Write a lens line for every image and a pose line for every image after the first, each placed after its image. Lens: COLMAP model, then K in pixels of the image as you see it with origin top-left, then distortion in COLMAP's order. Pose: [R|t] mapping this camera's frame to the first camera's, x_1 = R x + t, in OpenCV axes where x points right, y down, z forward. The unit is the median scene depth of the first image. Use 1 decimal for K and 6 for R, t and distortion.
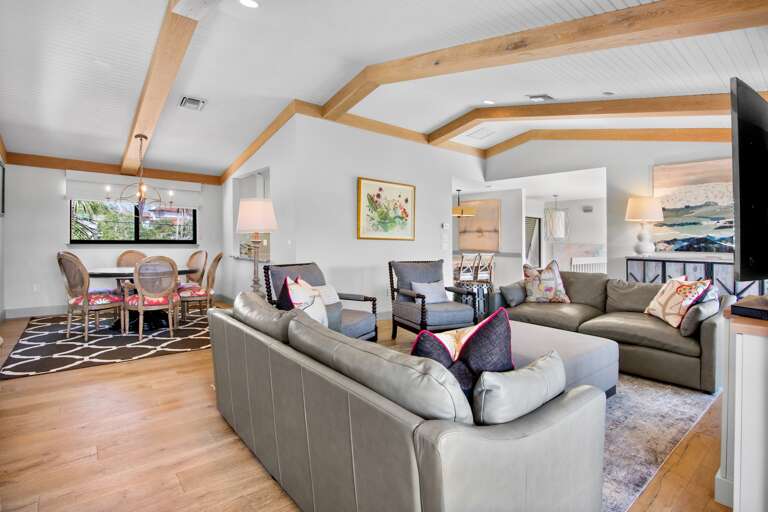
lens RADIAL K [[372.0, 0, 384.6], [0, 372.0, 257.8], [0, 0, 1]] dist [-0.018021, 0.000279]
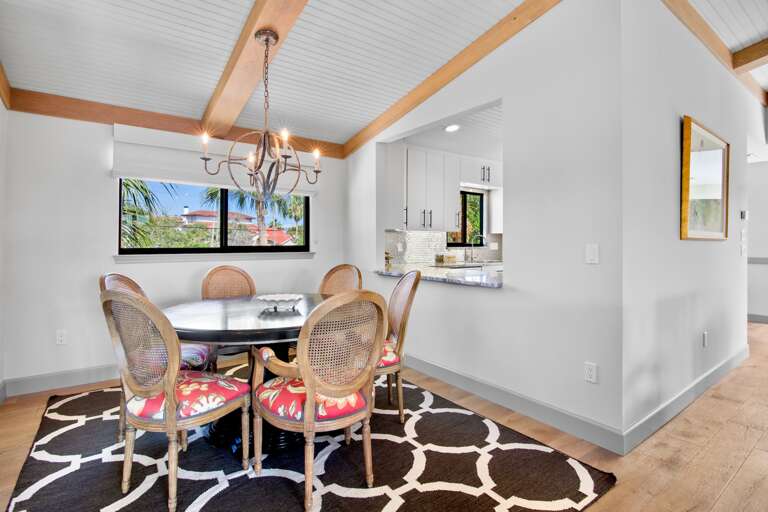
lens RADIAL K [[372.0, 0, 385.3], [0, 372.0, 250.5], [0, 0, 1]] dist [-0.018021, 0.000279]
pose [[0.998133, -0.012553, -0.059775, -0.381669], [0.011121, 0.999645, -0.024218, -0.025120], [0.060057, 0.023508, 0.997918, 0.422390]]
